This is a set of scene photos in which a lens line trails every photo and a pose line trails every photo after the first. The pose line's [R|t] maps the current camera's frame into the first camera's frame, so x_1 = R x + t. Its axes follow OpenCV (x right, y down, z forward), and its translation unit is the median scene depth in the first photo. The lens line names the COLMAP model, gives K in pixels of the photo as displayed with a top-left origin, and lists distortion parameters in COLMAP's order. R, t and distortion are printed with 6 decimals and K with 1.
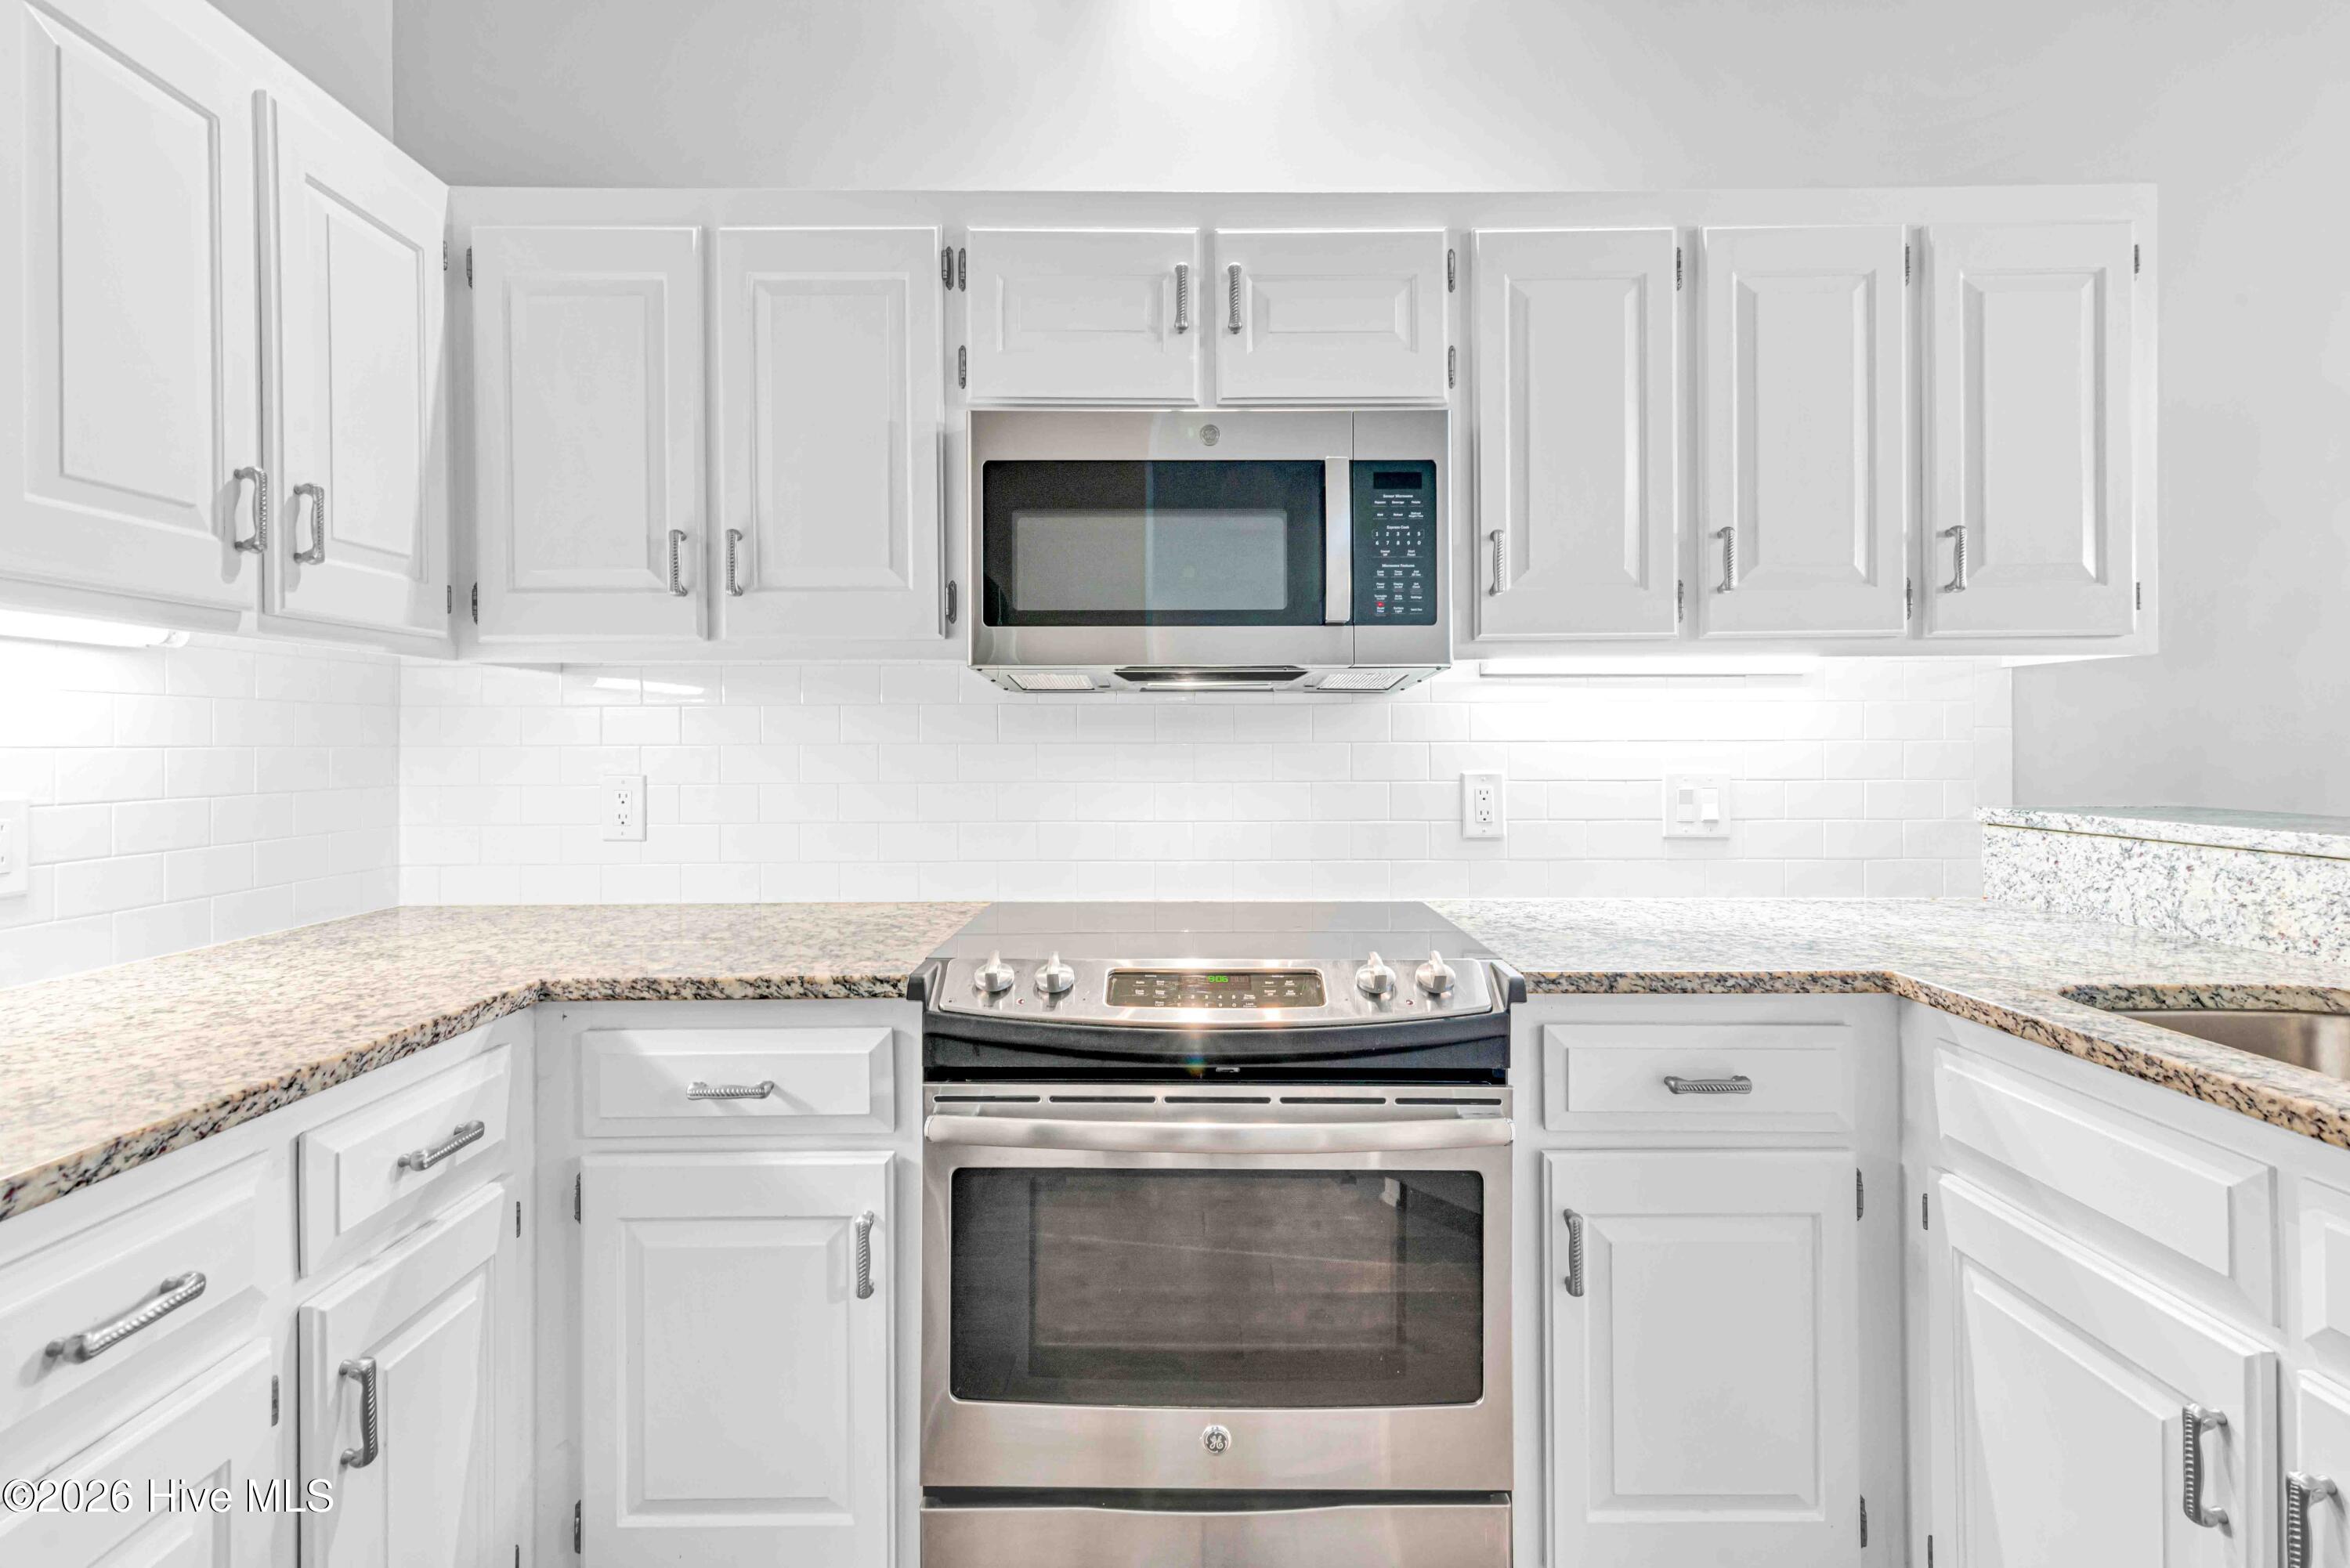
lens RADIAL K [[1066.1, 0, 1184.0], [0, 1066.1, 745.1], [0, 0, 1]] dist [0.015388, -0.002224]
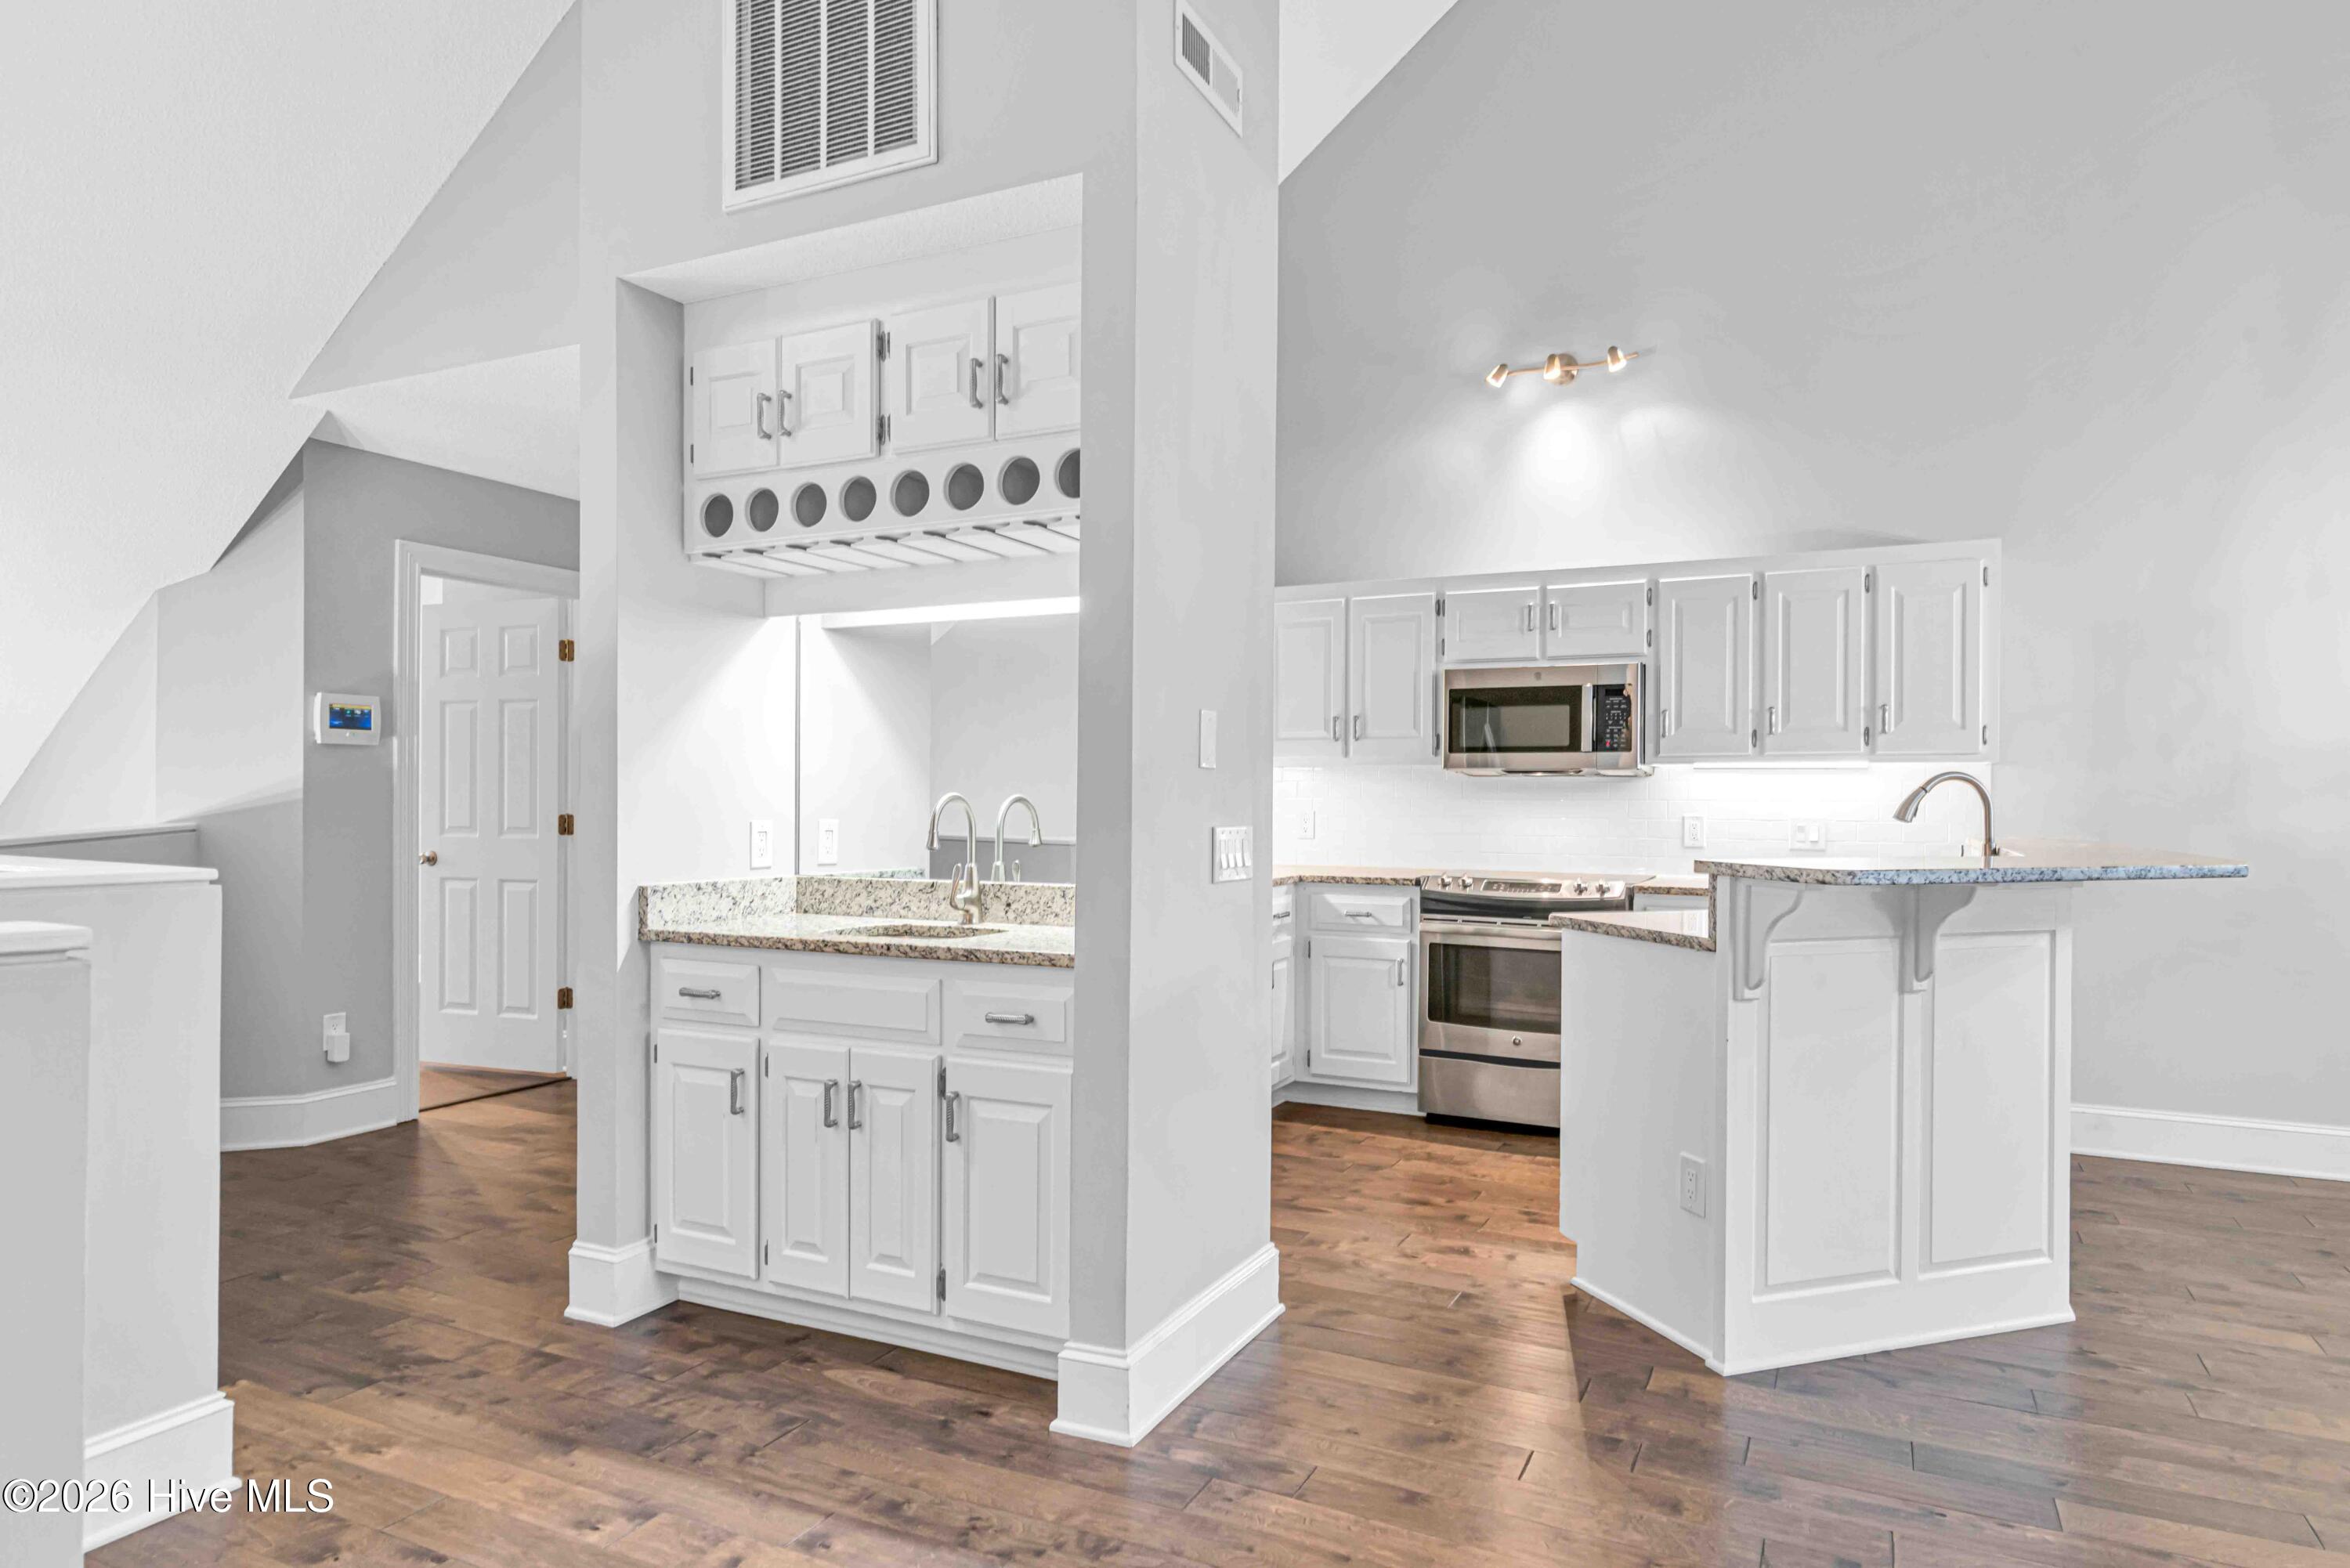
lens RADIAL K [[1374.9, 0, 1182.3], [0, 1374.9, 798.6], [0, 0, 1]] dist [-0.007063, -0.000129]
pose [[0.892141, 0.009307, -0.451662, 0.822432], [-0.009471, 0.999953, 0.001897, -0.002825], [0.451659, 0.002585, 0.892187, -2.502241]]
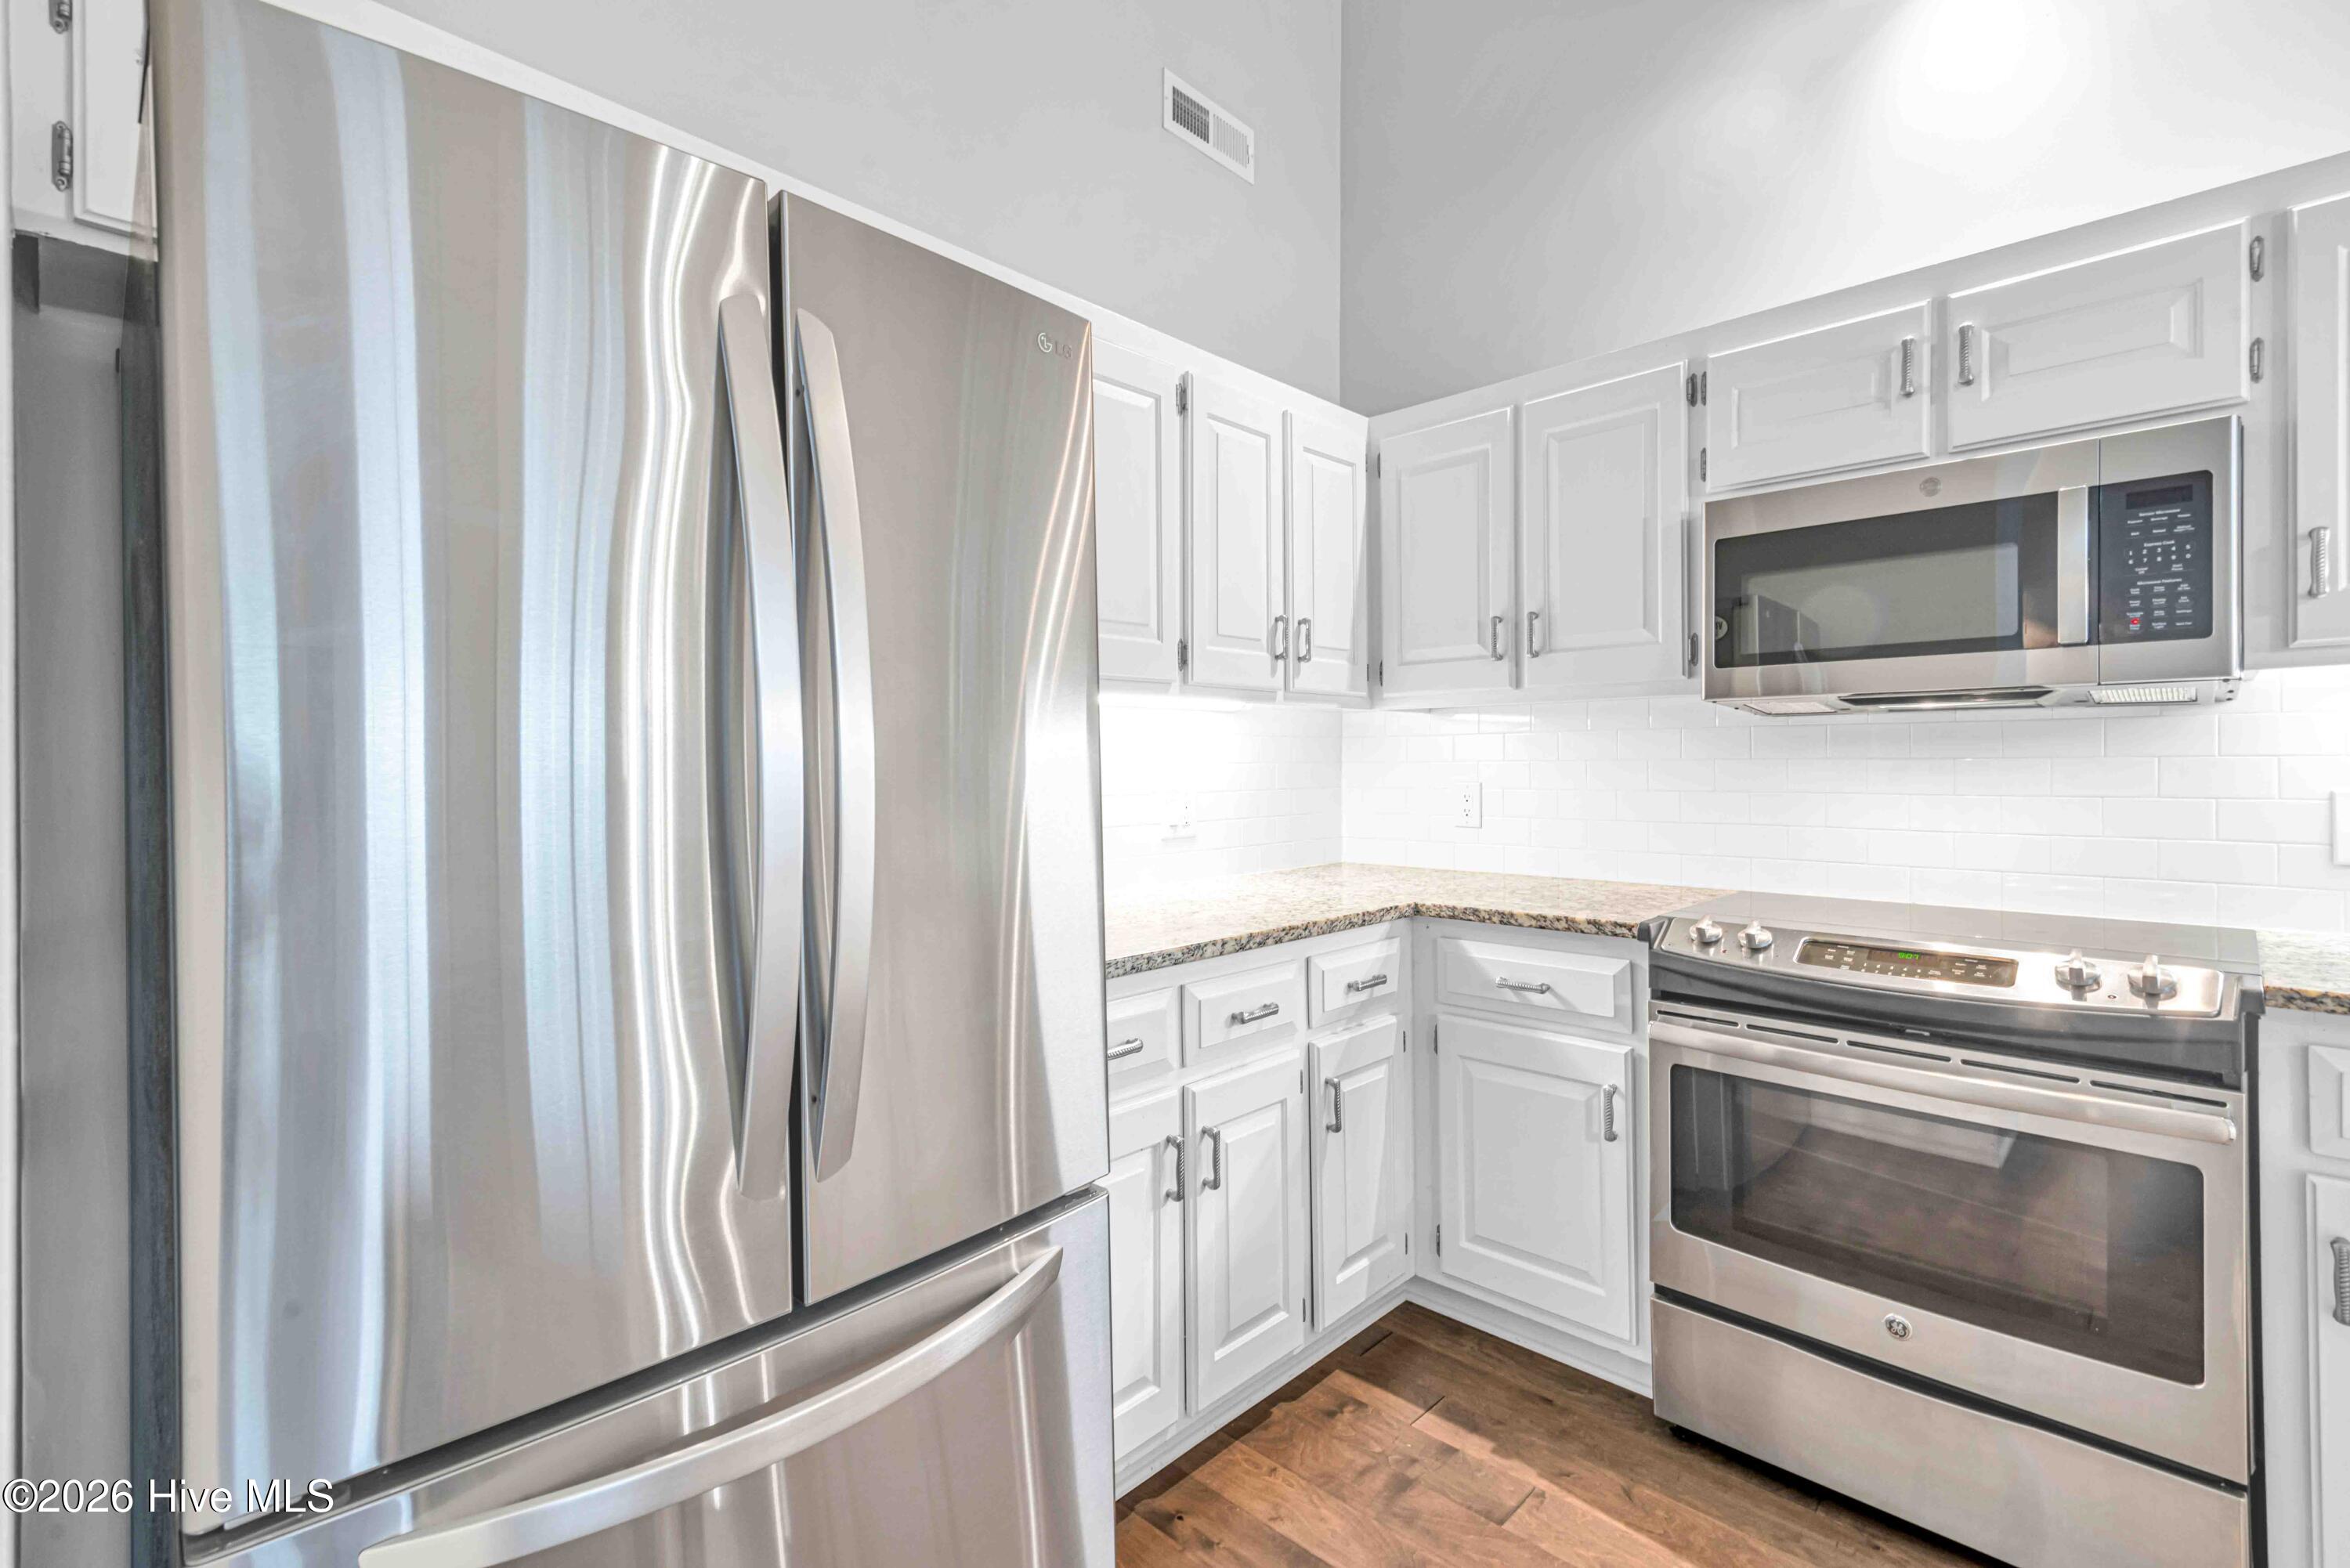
lens RADIAL K [[1066.1, 0, 1175.4], [0, 1066.1, 764.8], [0, 0, 1]] dist [0.015388, -0.002224]
pose [[0.715282, -0.000171, -0.698836, 0.277647], [0.002553, 0.999994, 0.002368, -0.000155], [0.698832, -0.003478, 0.715278, -0.422376]]
